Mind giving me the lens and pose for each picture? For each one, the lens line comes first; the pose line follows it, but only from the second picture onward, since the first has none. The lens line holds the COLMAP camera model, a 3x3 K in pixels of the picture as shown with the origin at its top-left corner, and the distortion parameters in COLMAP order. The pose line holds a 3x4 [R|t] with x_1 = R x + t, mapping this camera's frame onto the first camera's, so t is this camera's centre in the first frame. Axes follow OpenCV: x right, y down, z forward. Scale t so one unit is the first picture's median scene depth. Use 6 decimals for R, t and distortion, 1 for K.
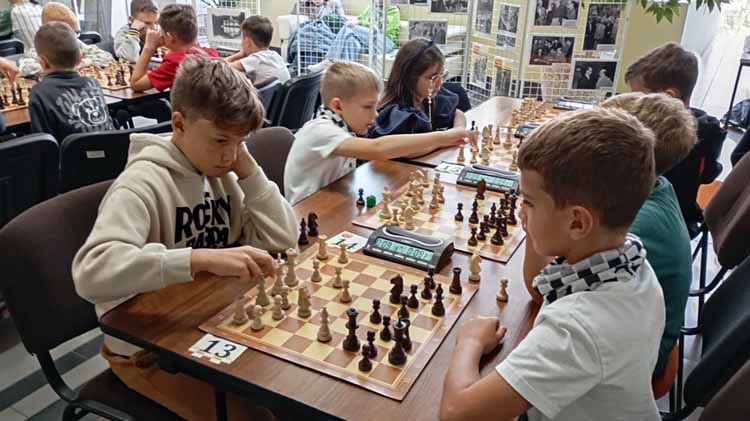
lens RADIAL K [[605.8, 0, 375.0], [0, 605.8, 210.5], [0, 0, 1]] dist [0.011587, 0.003129]
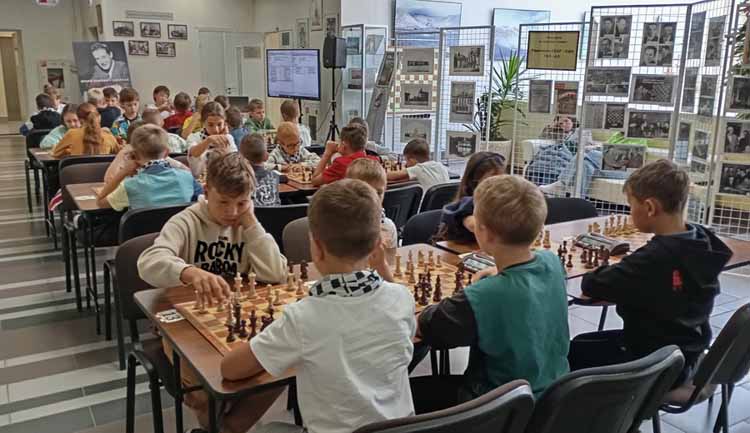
lens RADIAL K [[633.5, 0, 375.0], [0, 633.5, 216.5], [0, 0, 1]] dist [-0.007288, -0.009414]
pose [[0.866306, 0.084805, -0.492262, 0.282111], [-0.178831, 0.972818, -0.147122, 0.032613], [0.466405, 0.215484, 0.857924, -0.071054]]
